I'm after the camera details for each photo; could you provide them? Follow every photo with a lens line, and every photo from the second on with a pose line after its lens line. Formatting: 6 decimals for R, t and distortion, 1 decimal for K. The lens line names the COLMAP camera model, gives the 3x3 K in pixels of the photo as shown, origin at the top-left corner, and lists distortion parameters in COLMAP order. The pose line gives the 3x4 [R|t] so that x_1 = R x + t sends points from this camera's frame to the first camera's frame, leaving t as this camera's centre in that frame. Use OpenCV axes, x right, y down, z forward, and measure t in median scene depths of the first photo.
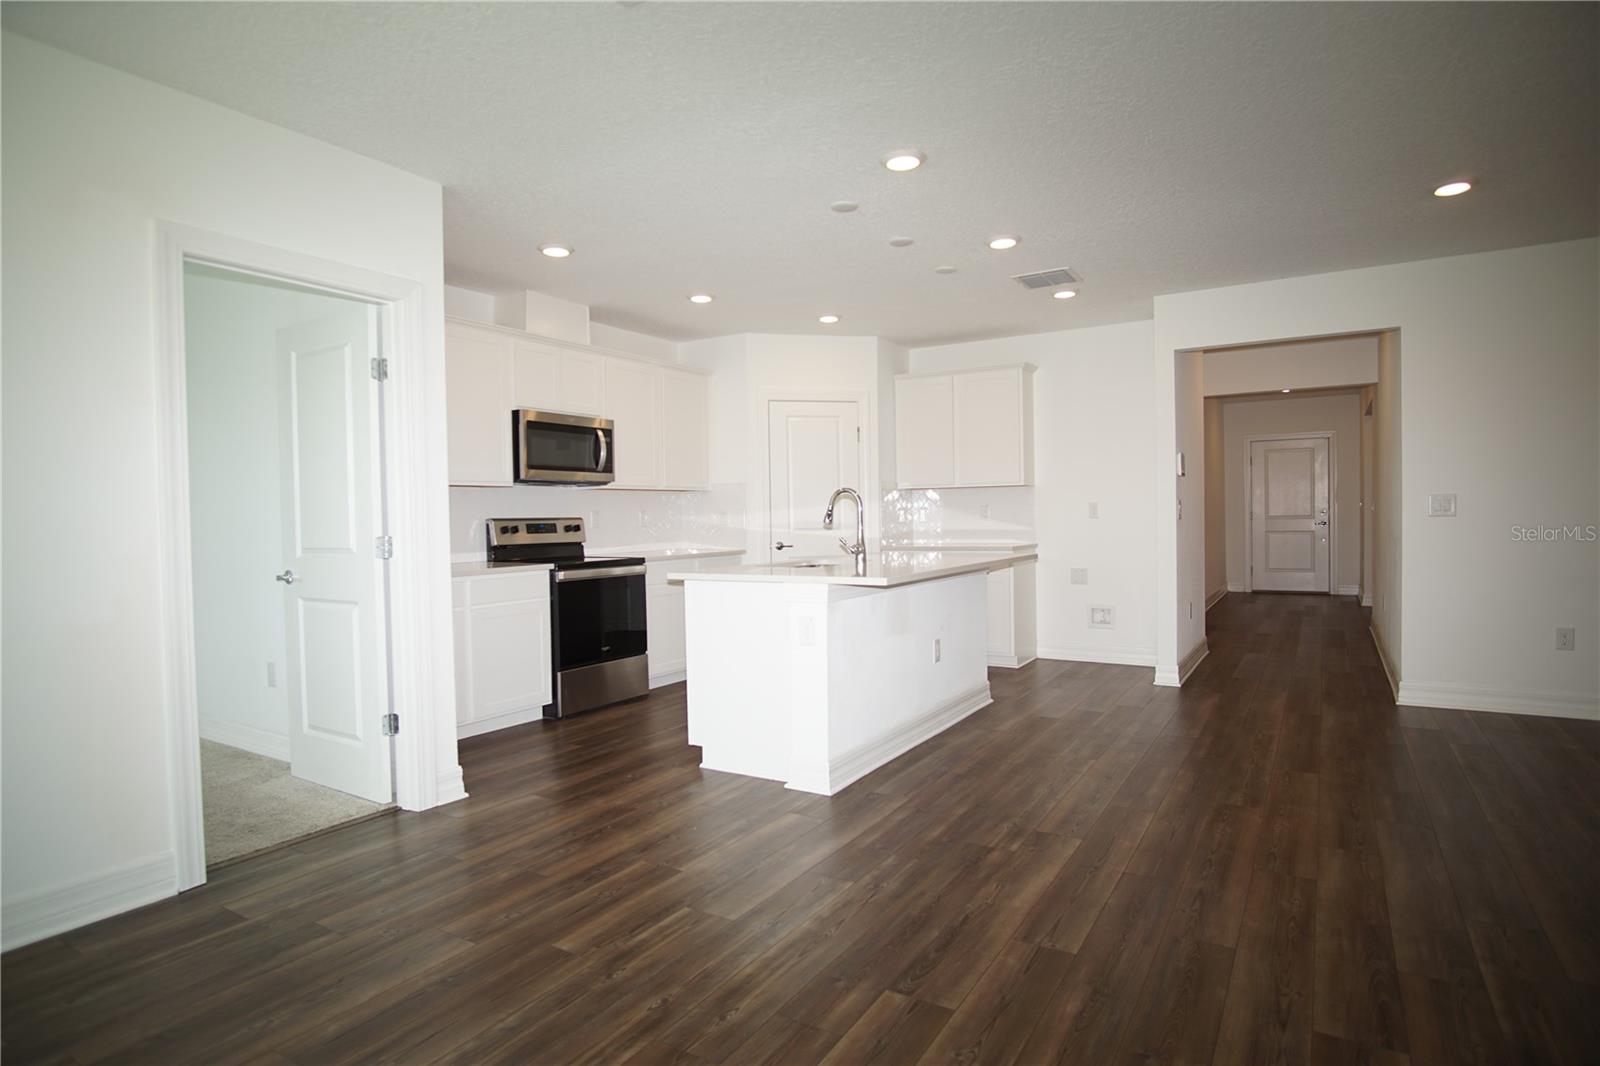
lens RADIAL K [[856.3, 0, 796.3], [0, 856.3, 537.7], [0, 0, 1]] dist [-0.041603, 0.014331]
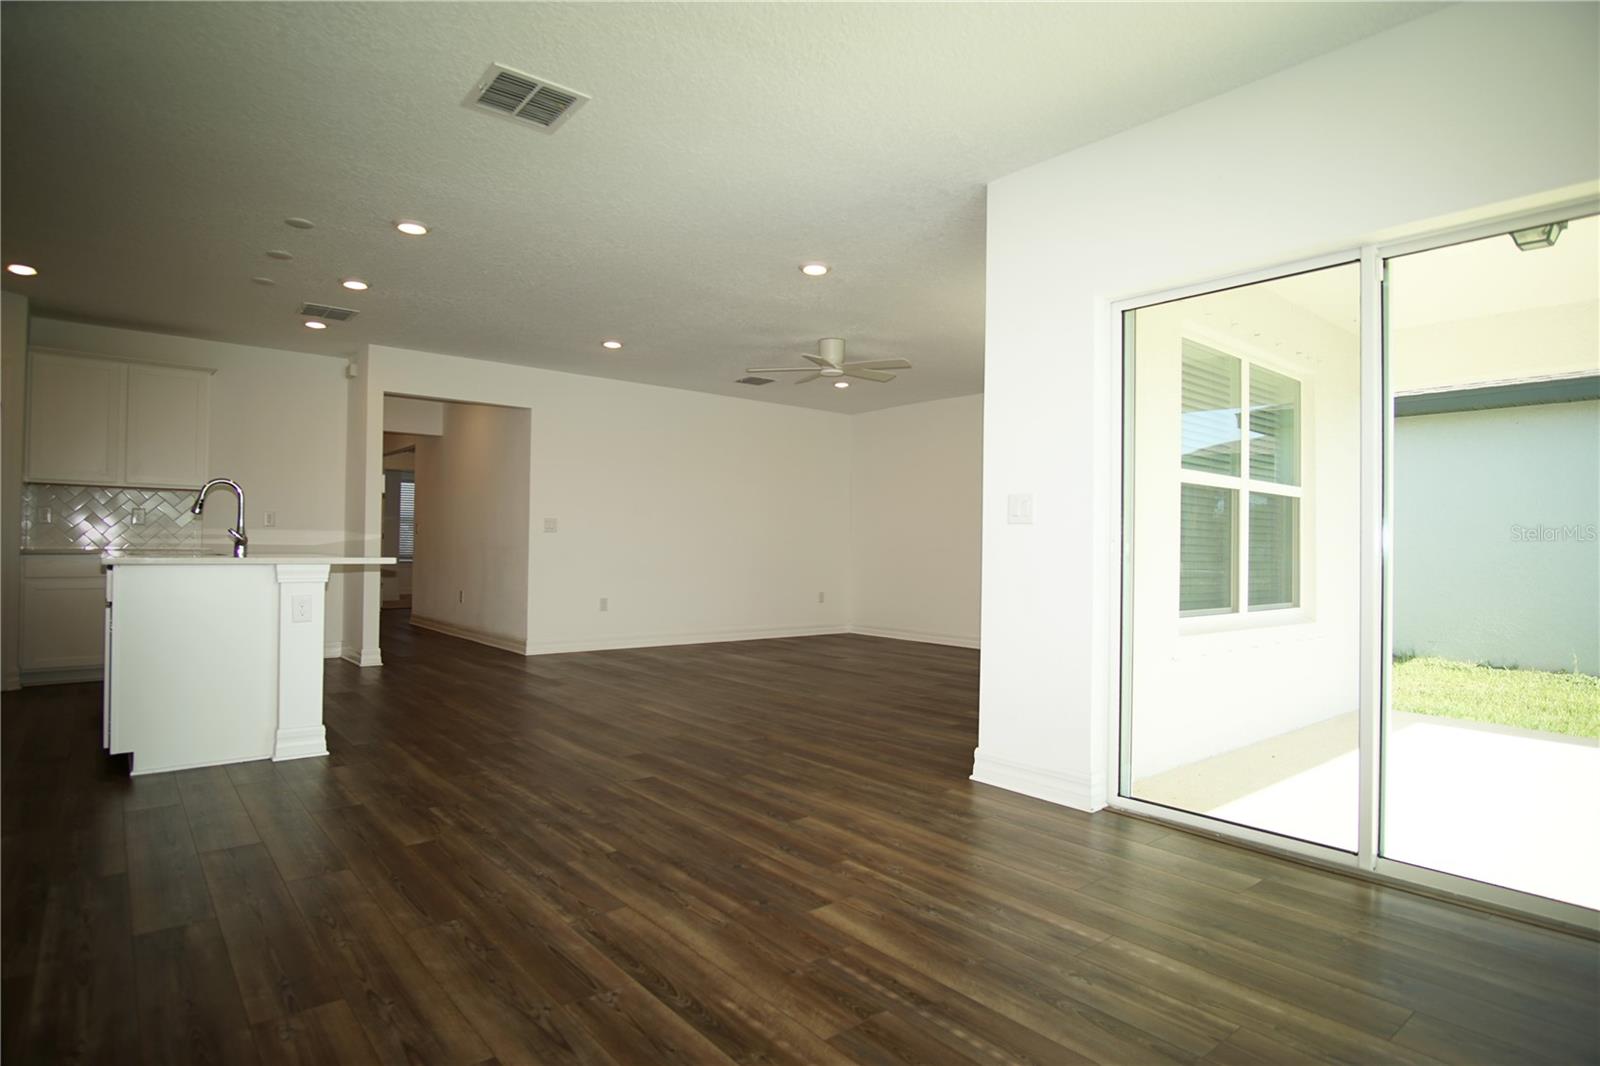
lens RADIAL K [[856.3, 0, 796.3], [0, 856.3, 537.7], [0, 0, 1]] dist [-0.041603, 0.014331]
pose [[0.317208, 0.031002, 0.947849, -0.547580], [0.006783, 0.999366, -0.034957, 0.041336], [-0.948332, 0.017518, 0.316797, 0.042769]]
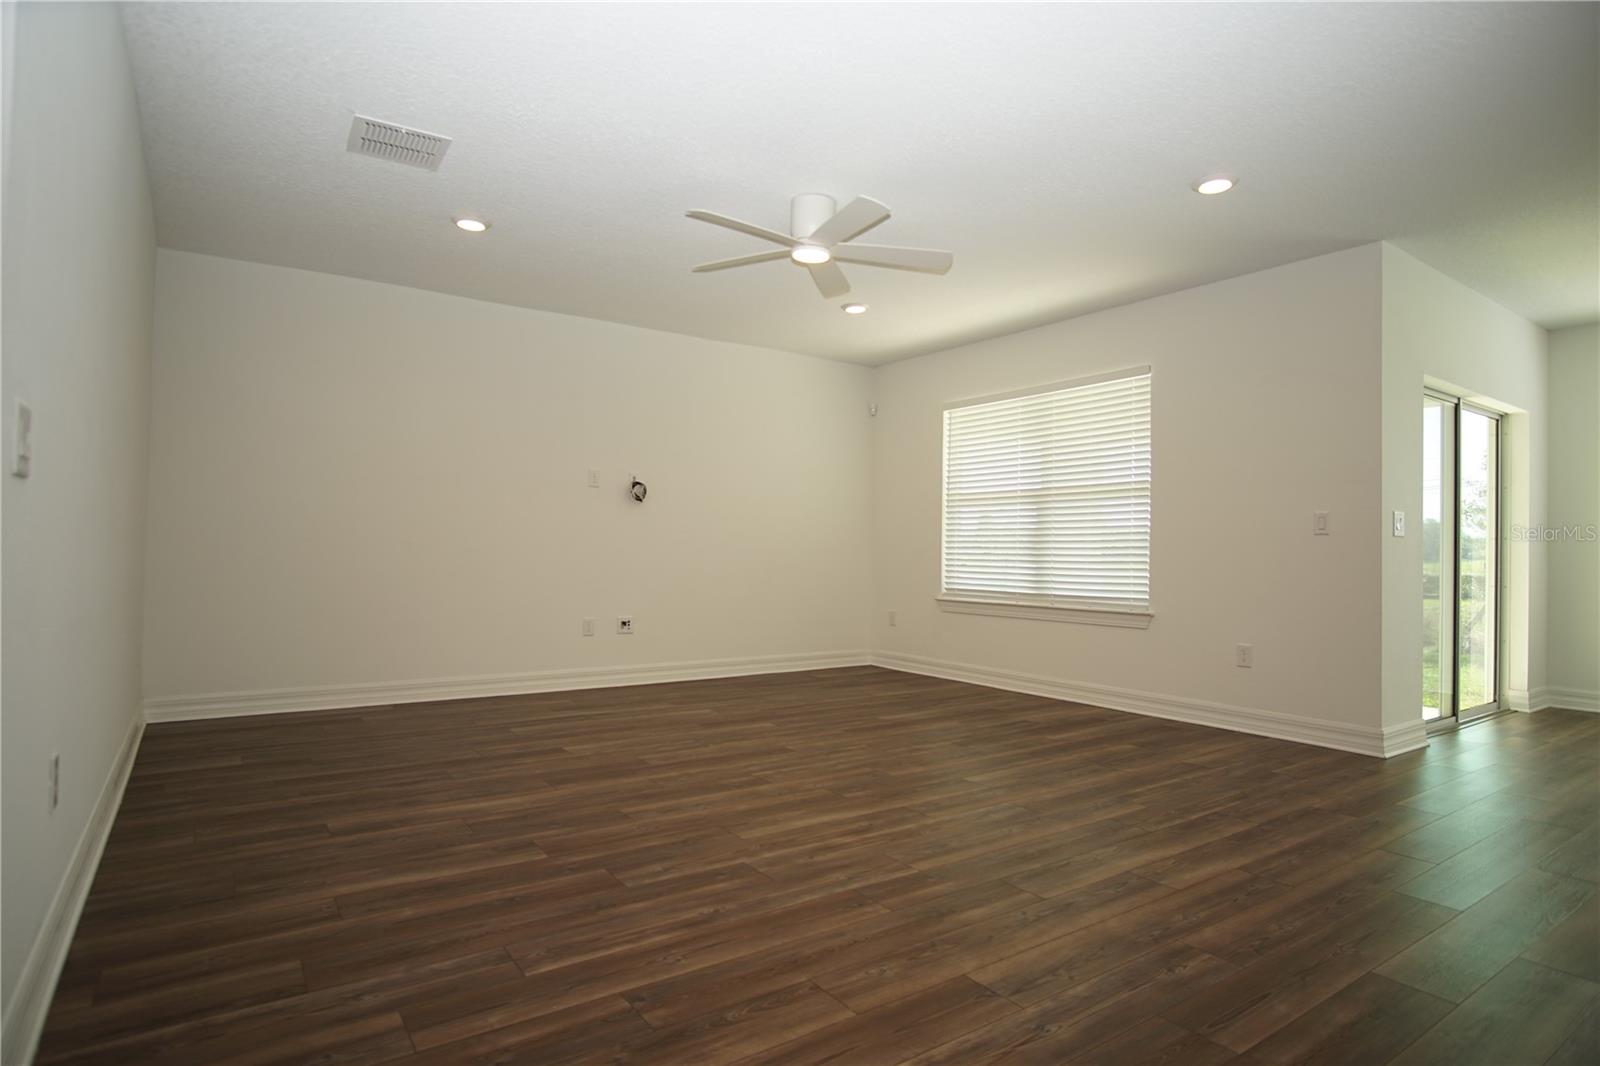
lens RADIAL K [[856.3, 0, 796.3], [0, 856.3, 537.7], [0, 0, 1]] dist [-0.041603, 0.014331]
pose [[-0.918563, 0.007106, 0.395210, 0.346620], [0.010593, 0.999922, 0.006641, -0.001716], [-0.395132, 0.010286, -0.918567, 1.056175]]
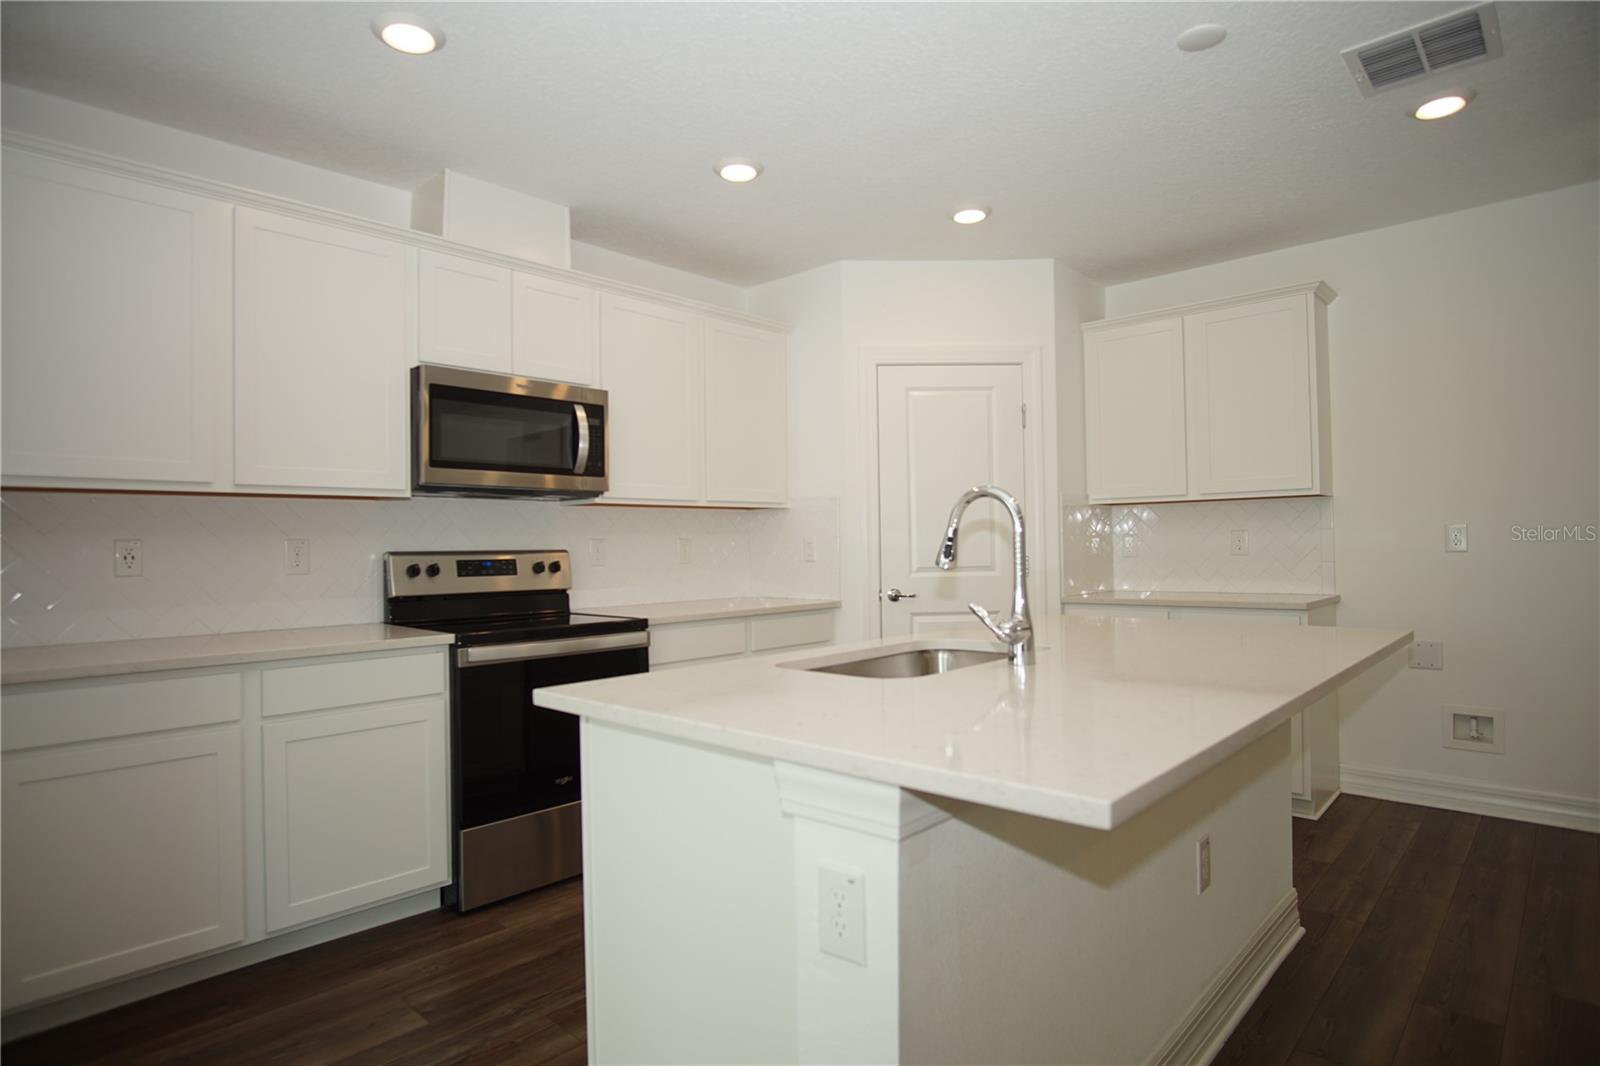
lens RADIAL K [[856.3, 0, 796.3], [0, 856.3, 537.7], [0, 0, 1]] dist [-0.041603, 0.014331]
pose [[0.980920, -0.000299, -0.194413, 0.039477], [-0.006341, 0.999418, -0.033527, -0.013973], [0.194310, 0.034120, 0.980347, 0.460956]]
